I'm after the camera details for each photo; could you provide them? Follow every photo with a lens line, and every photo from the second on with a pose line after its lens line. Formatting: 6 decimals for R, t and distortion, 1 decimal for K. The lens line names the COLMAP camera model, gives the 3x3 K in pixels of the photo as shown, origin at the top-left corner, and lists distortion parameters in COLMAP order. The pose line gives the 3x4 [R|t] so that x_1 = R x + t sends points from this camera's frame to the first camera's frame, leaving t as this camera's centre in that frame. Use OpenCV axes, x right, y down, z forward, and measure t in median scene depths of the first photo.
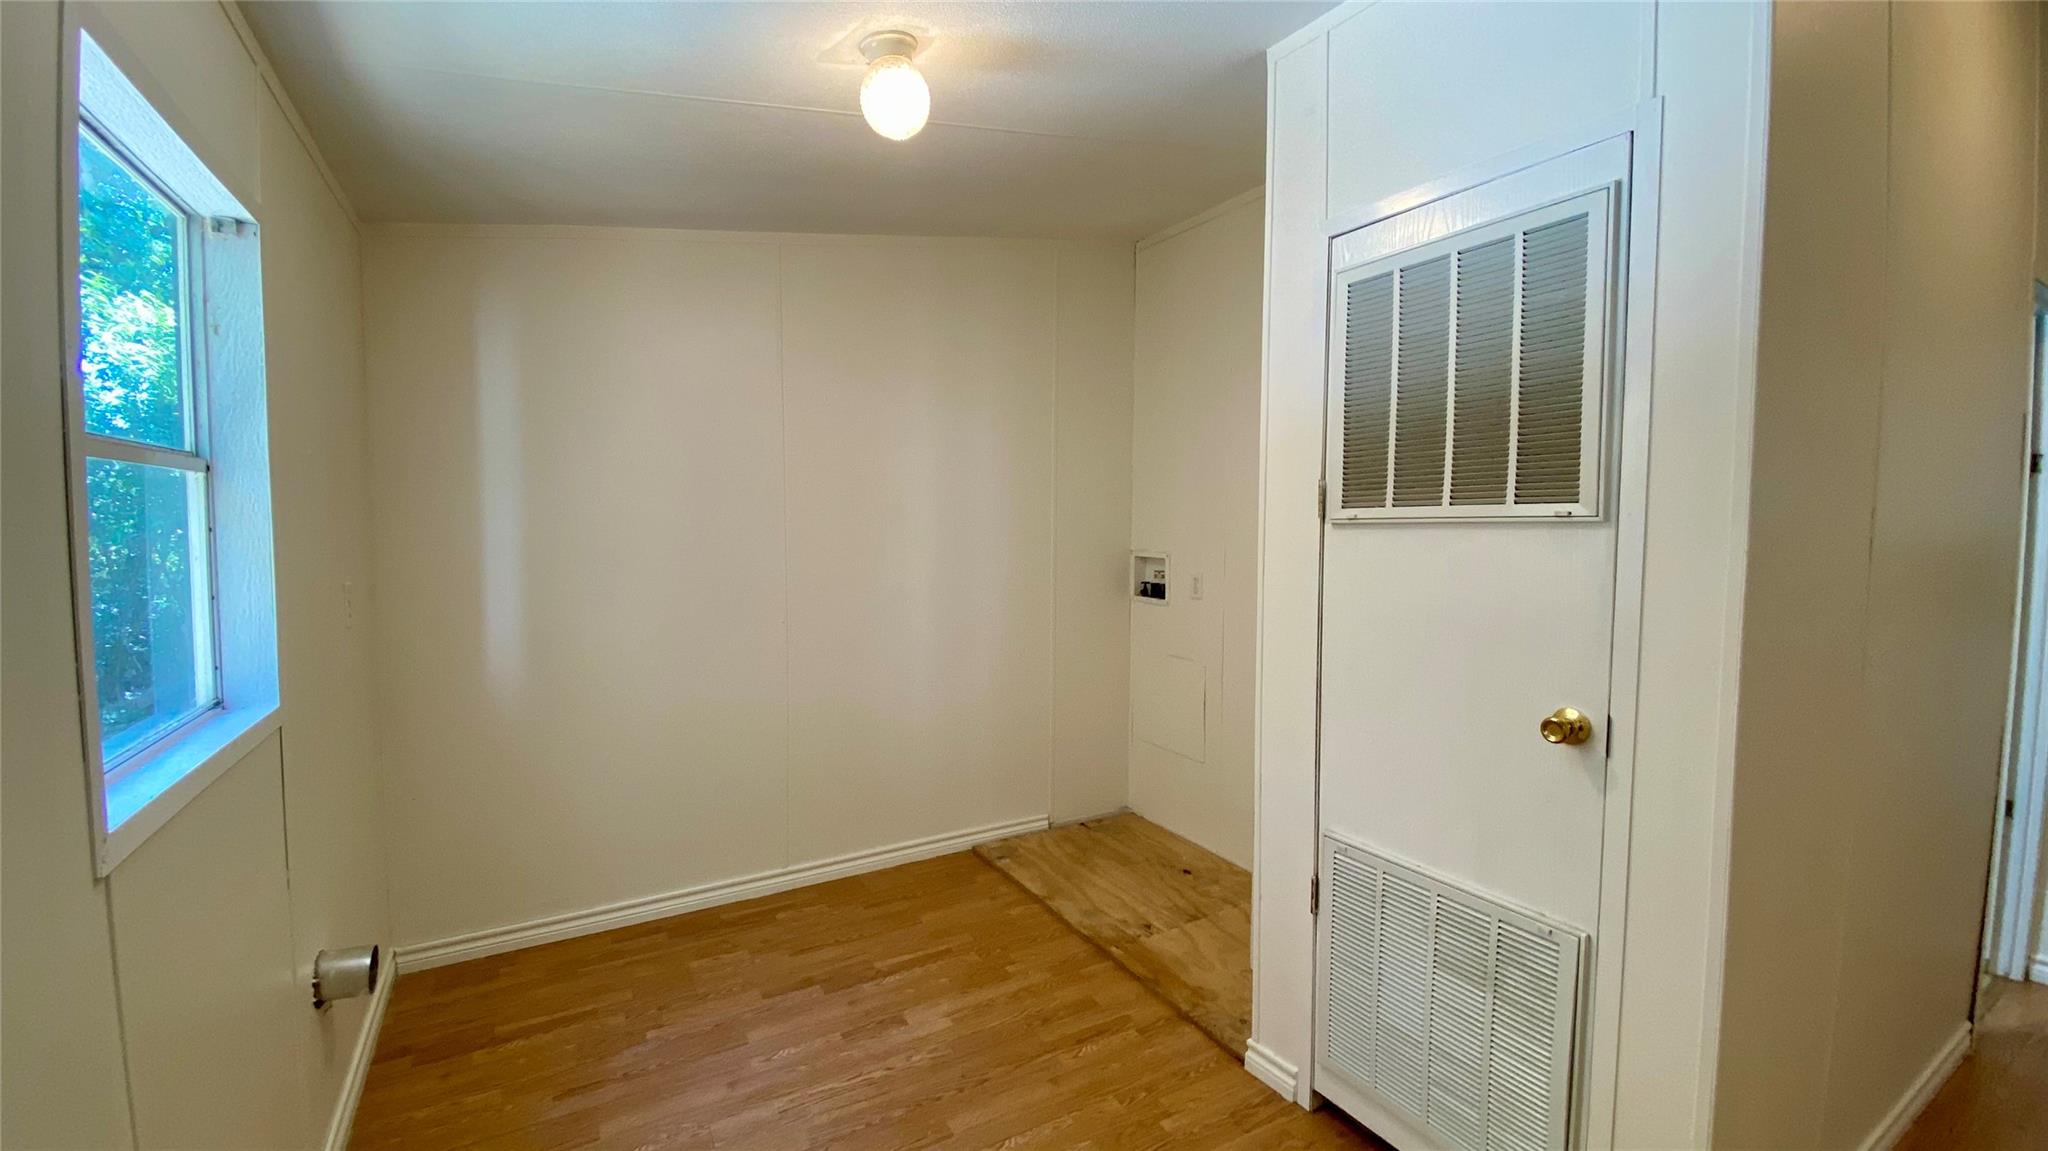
lens RADIAL K [[828.3, 0, 1024.0], [0, 828.3, 575.5], [0, 0, 1]] dist [-0.035373, -0.000017]
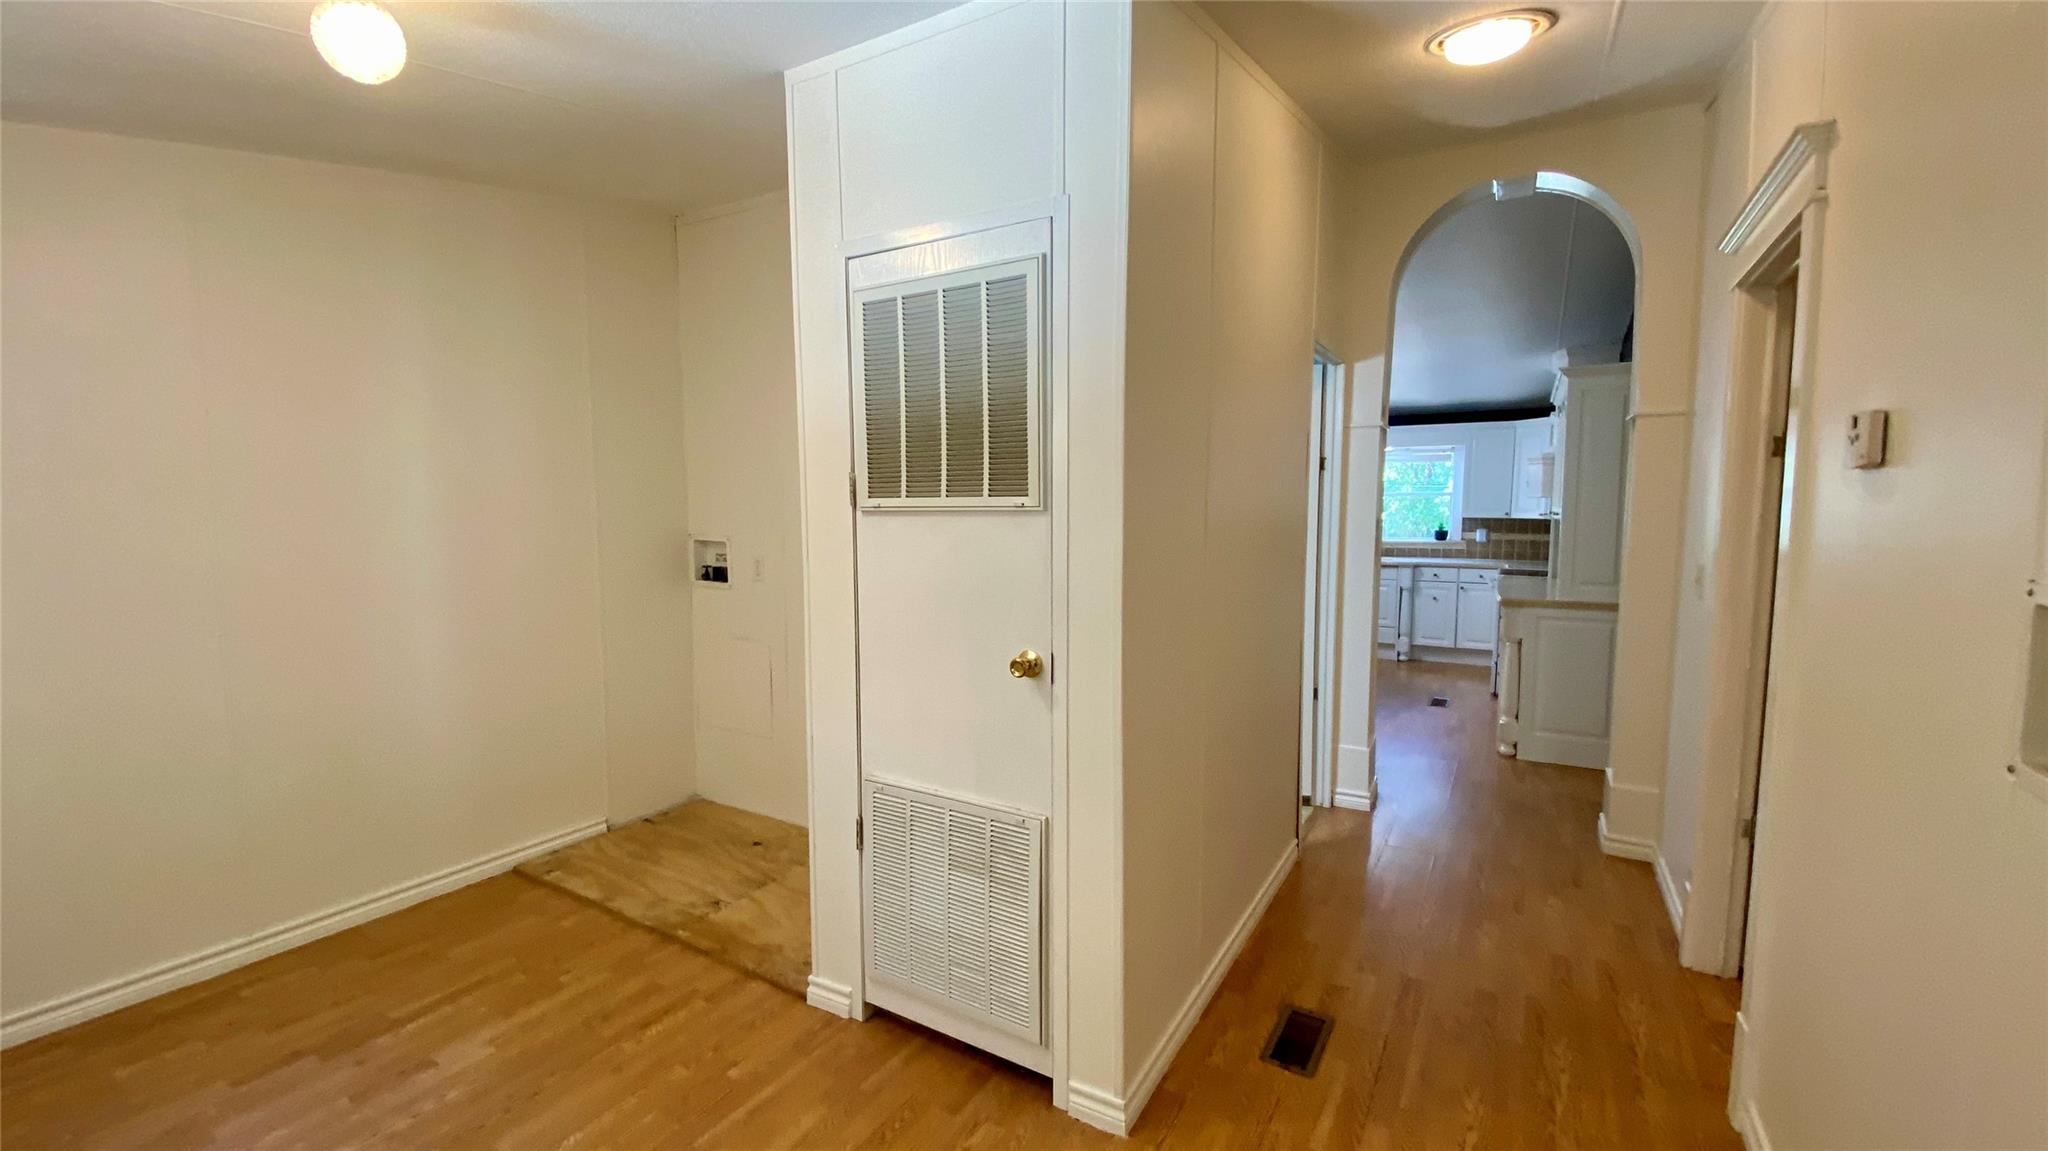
lens RADIAL K [[845.2, 0, 1013.0], [0, 845.2, 570.8], [0, 0, 1]] dist [0.053940, -0.031528]
pose [[0.887498, -0.050166, 0.458072, 0.014784], [0.040038, 0.998692, 0.031800, -0.008975], [-0.459068, -0.009882, 0.888346, -0.155977]]
